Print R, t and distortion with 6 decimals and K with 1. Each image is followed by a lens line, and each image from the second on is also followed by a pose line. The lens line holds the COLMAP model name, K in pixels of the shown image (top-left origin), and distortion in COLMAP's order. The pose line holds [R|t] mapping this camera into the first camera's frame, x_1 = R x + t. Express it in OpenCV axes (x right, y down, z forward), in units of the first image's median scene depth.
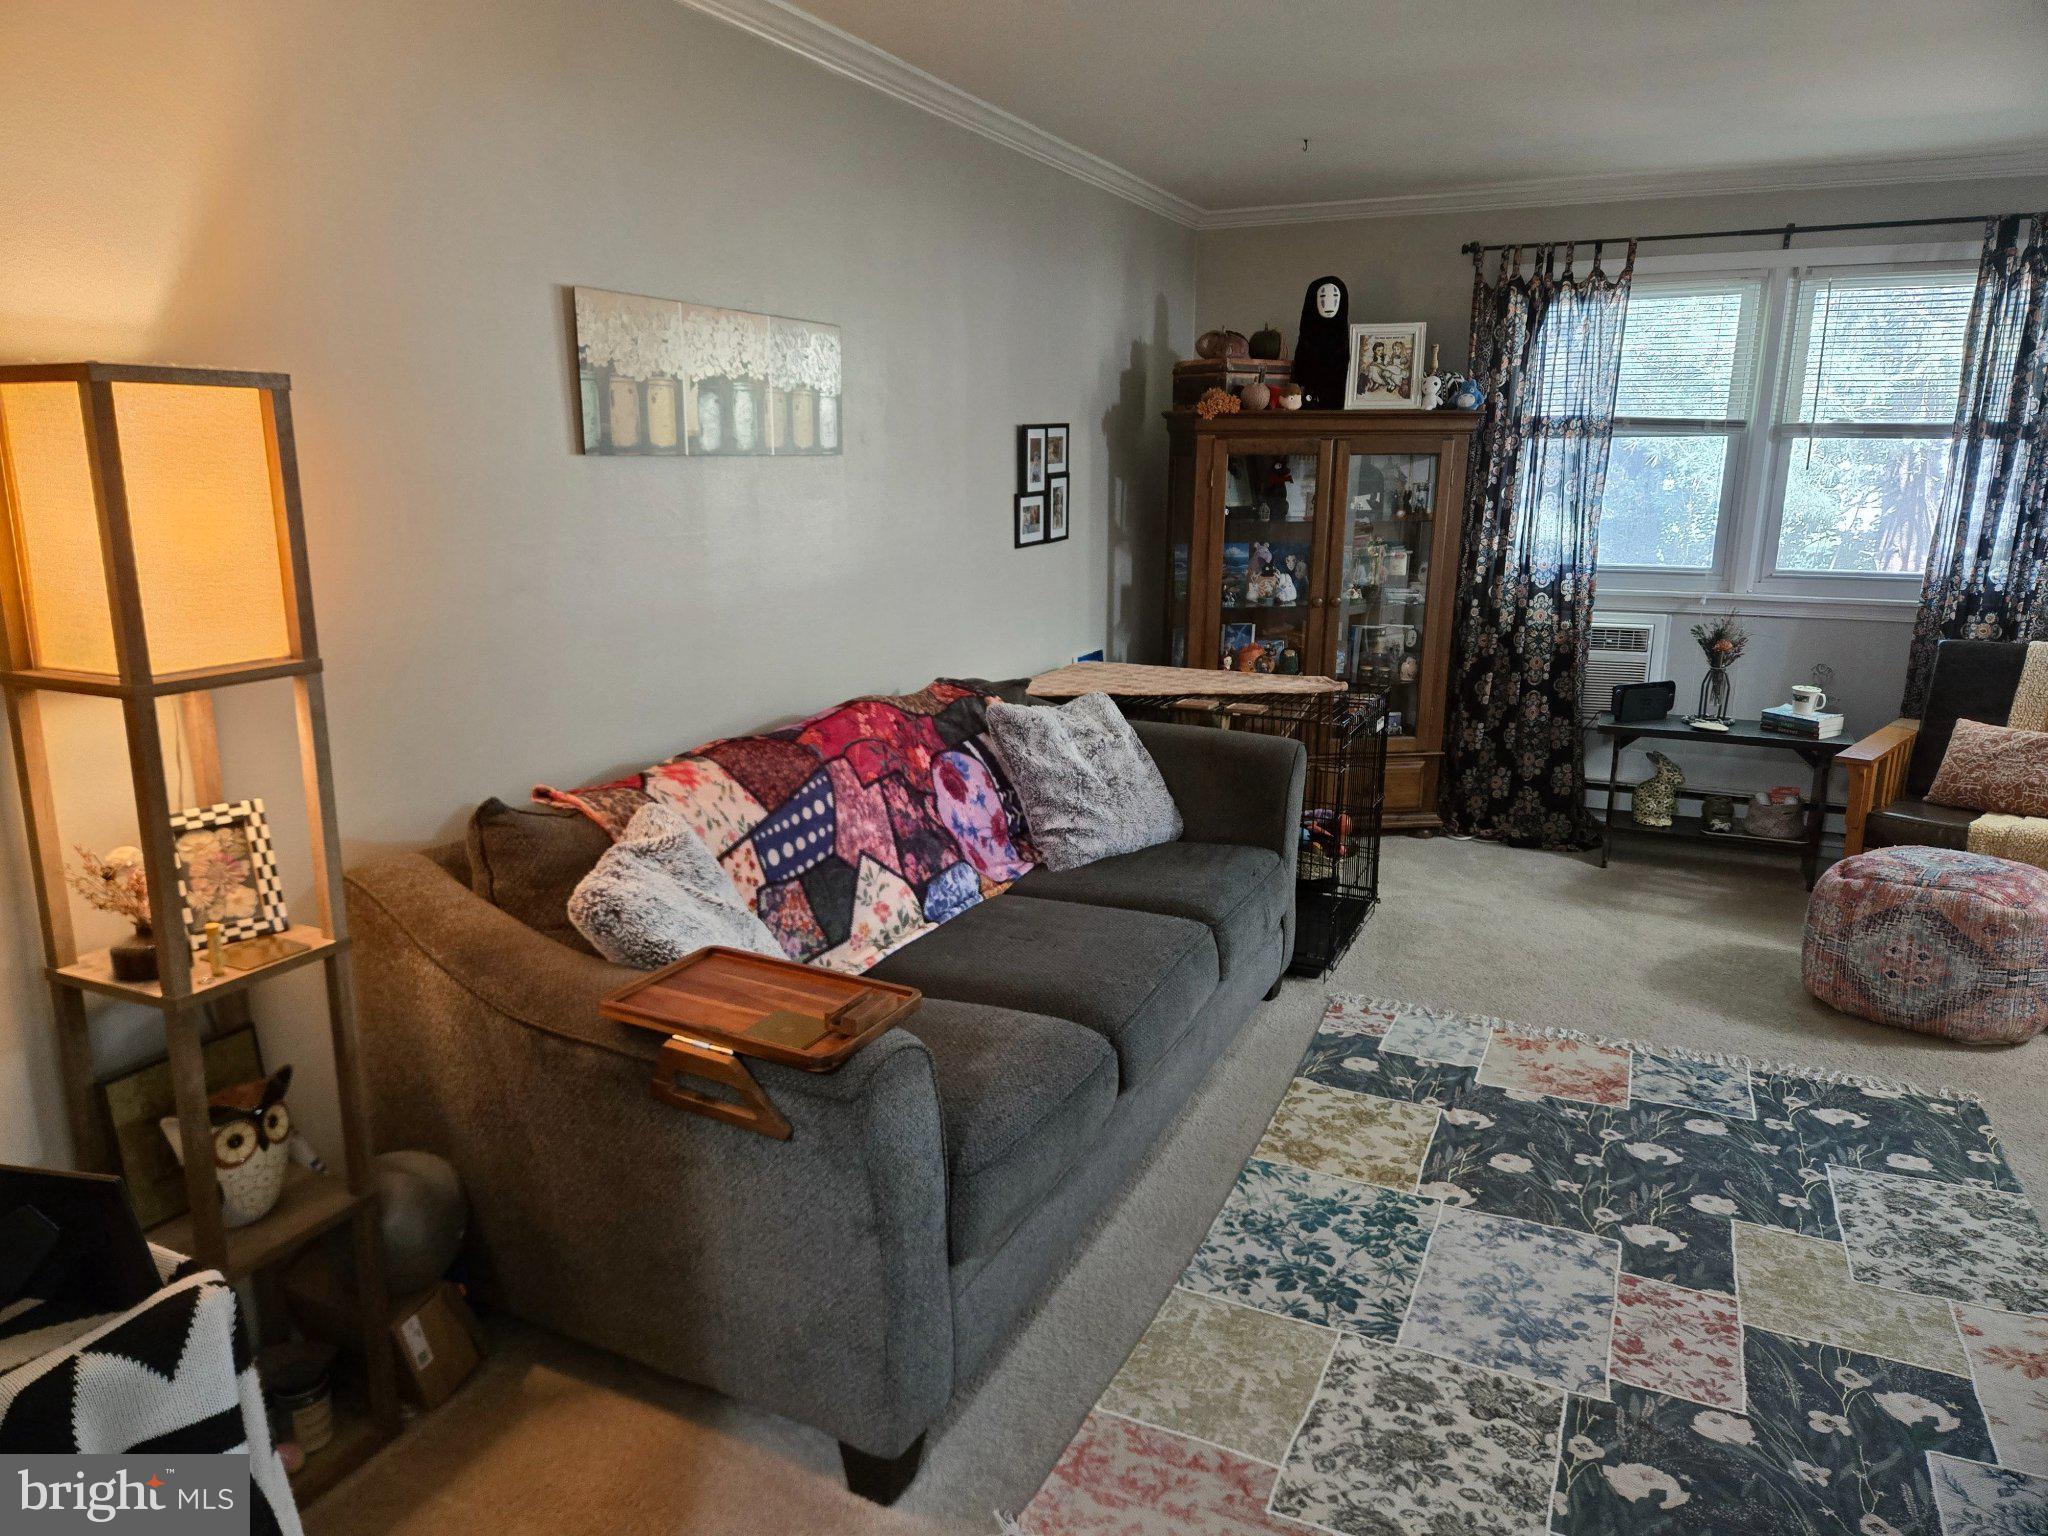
lens RADIAL K [[1361.1, 0, 1017.6], [0, 1361.1, 761.6], [0, 0, 1]] dist [0.078738, -0.072086]
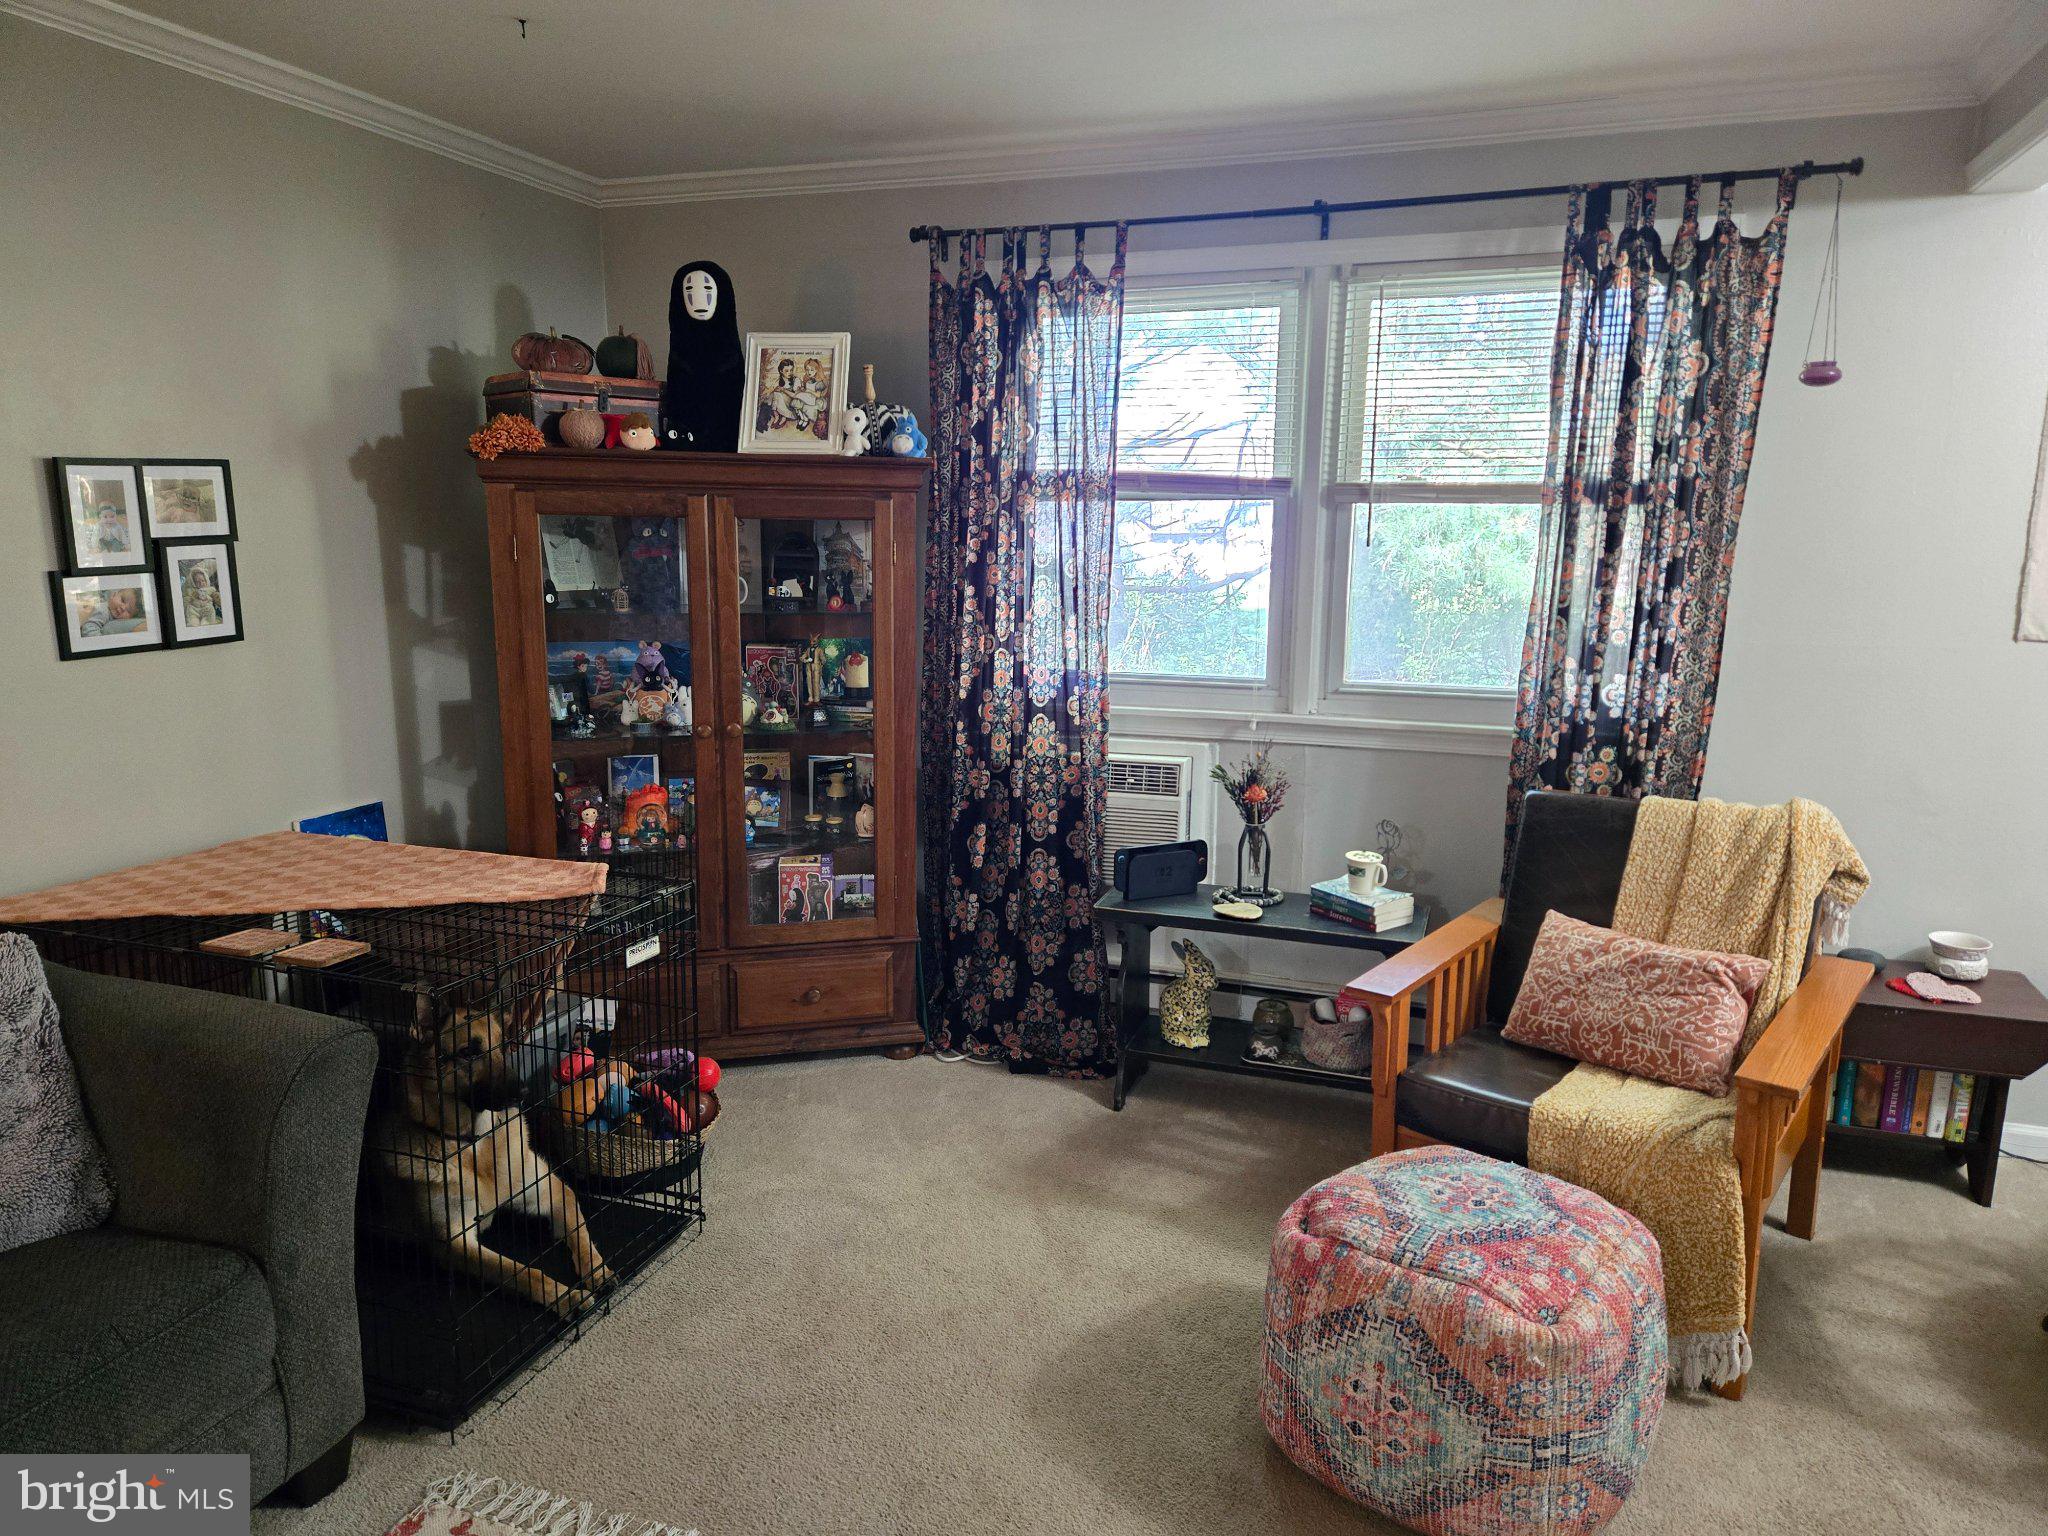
lens RADIAL K [[1361.1, 0, 1019.1], [0, 1361.1, 758.7], [0, 0, 1]] dist [0.078738, -0.072086]
pose [[0.995376, -0.011045, 0.095414, 0.377200], [0.015868, 0.998626, -0.049945, -0.080102], [-0.094731, 0.051228, 0.994184, 0.373278]]
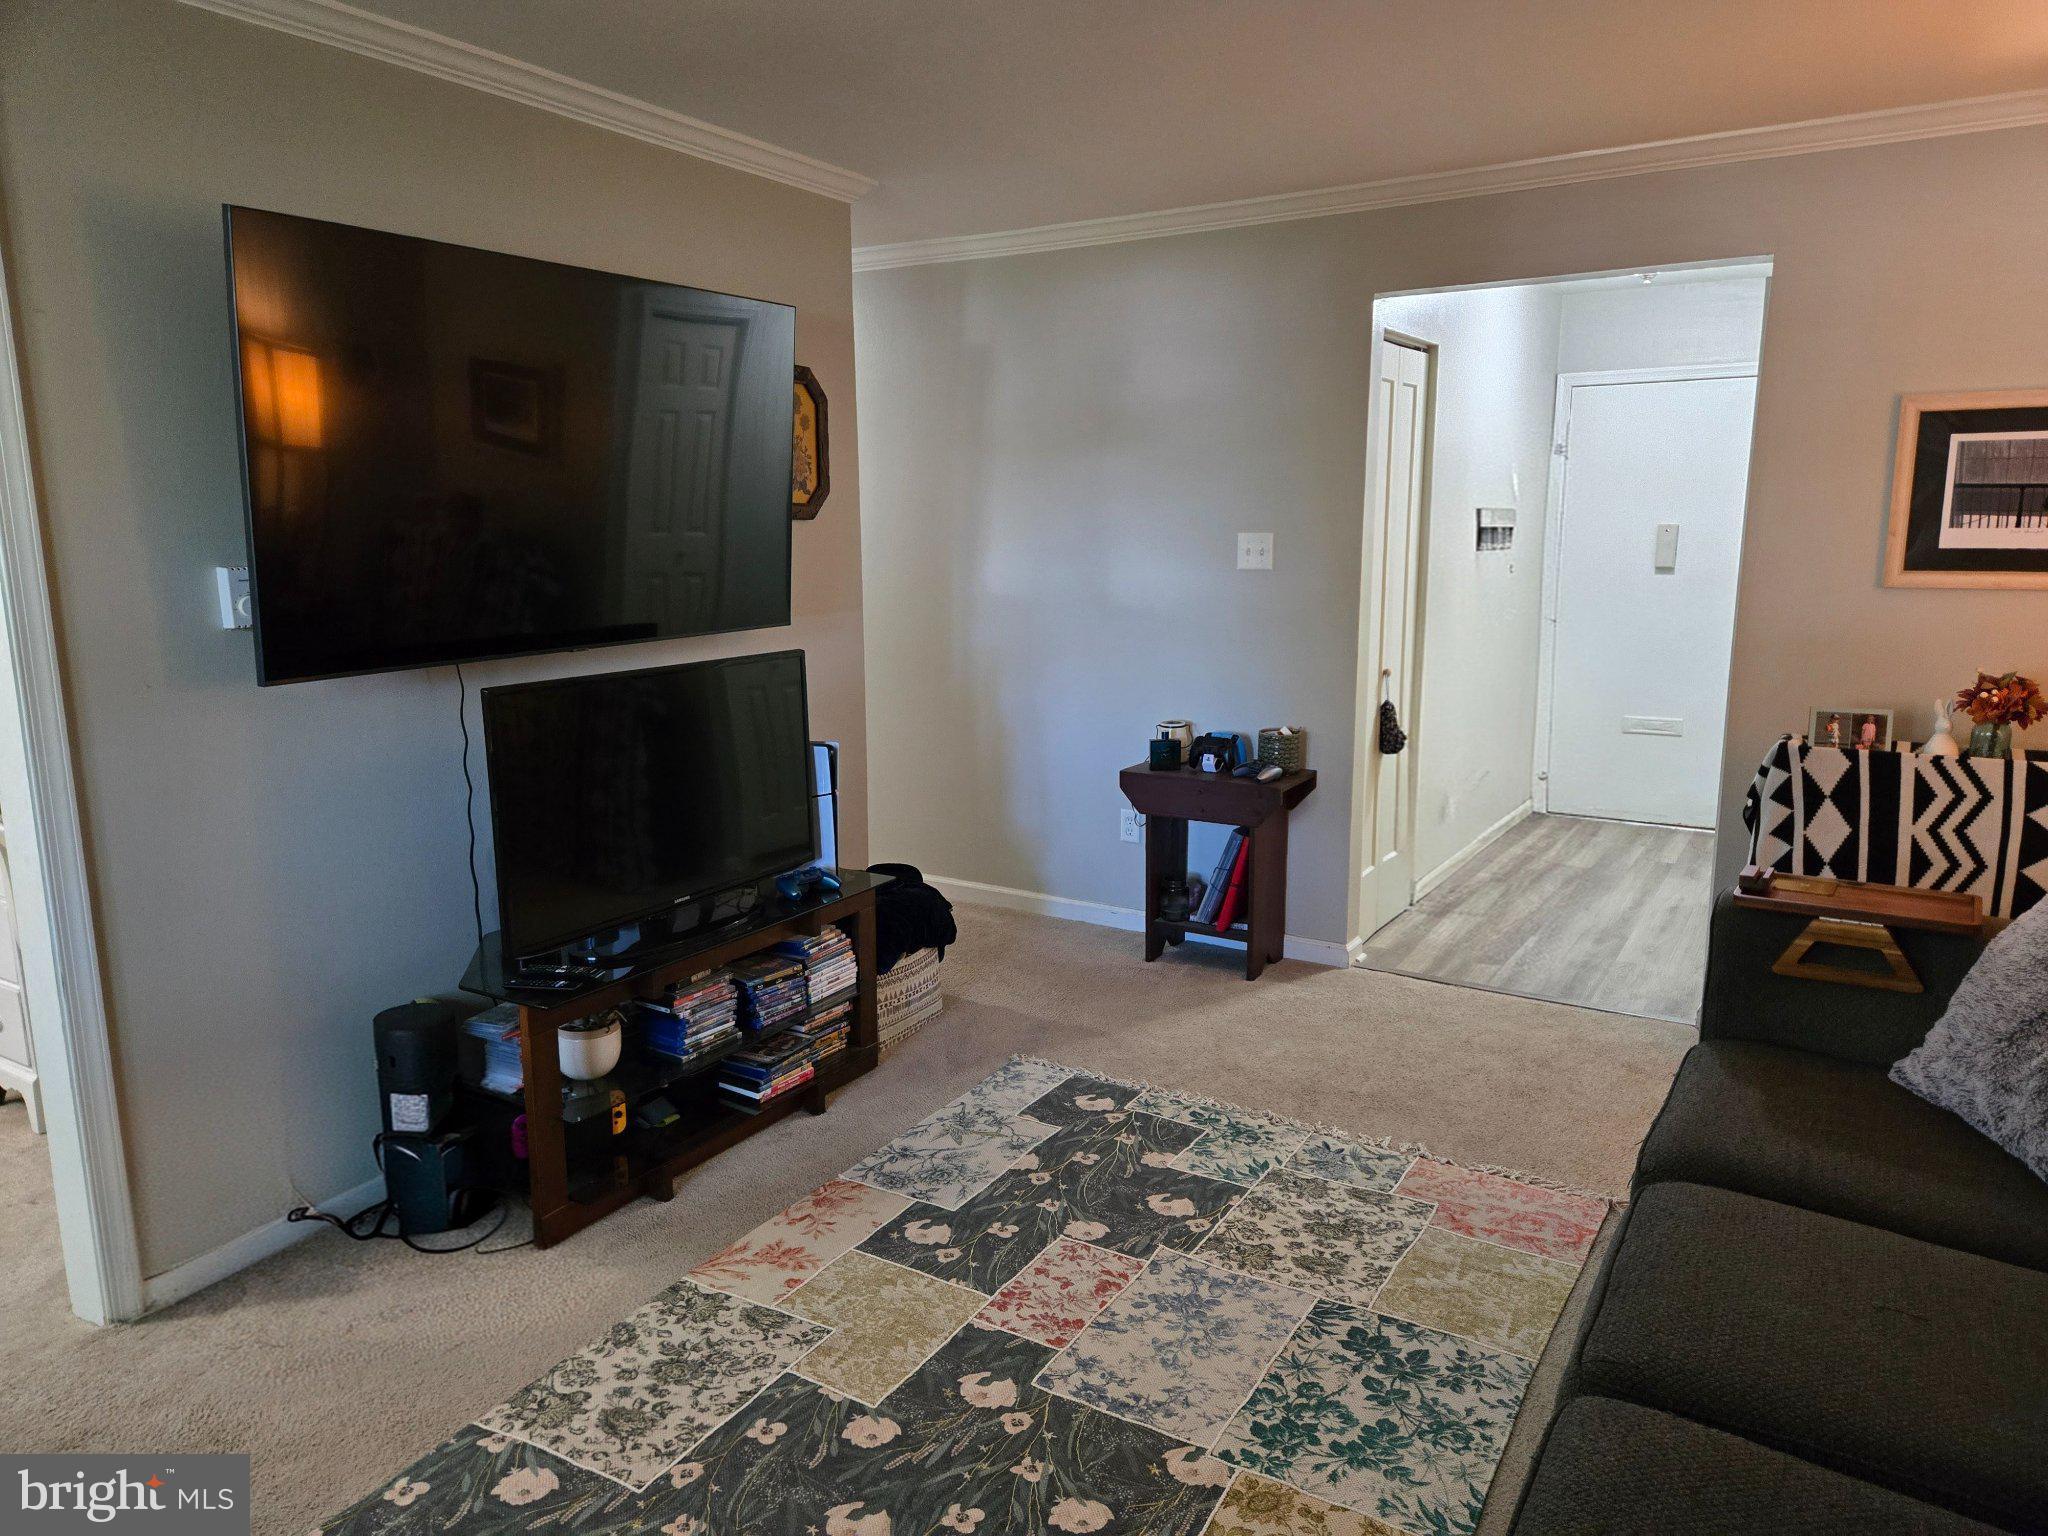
lens RADIAL K [[1361.1, 0, 1013.2], [0, 1361.1, 776.7], [0, 0, 1]] dist [0.078738, -0.072086]
pose [[-0.993335, -0.020711, 0.113383, 0.222497], [0.026527, 0.916237, 0.399758, -0.229894], [-0.112165, 0.400101, -0.909581, 1.037528]]
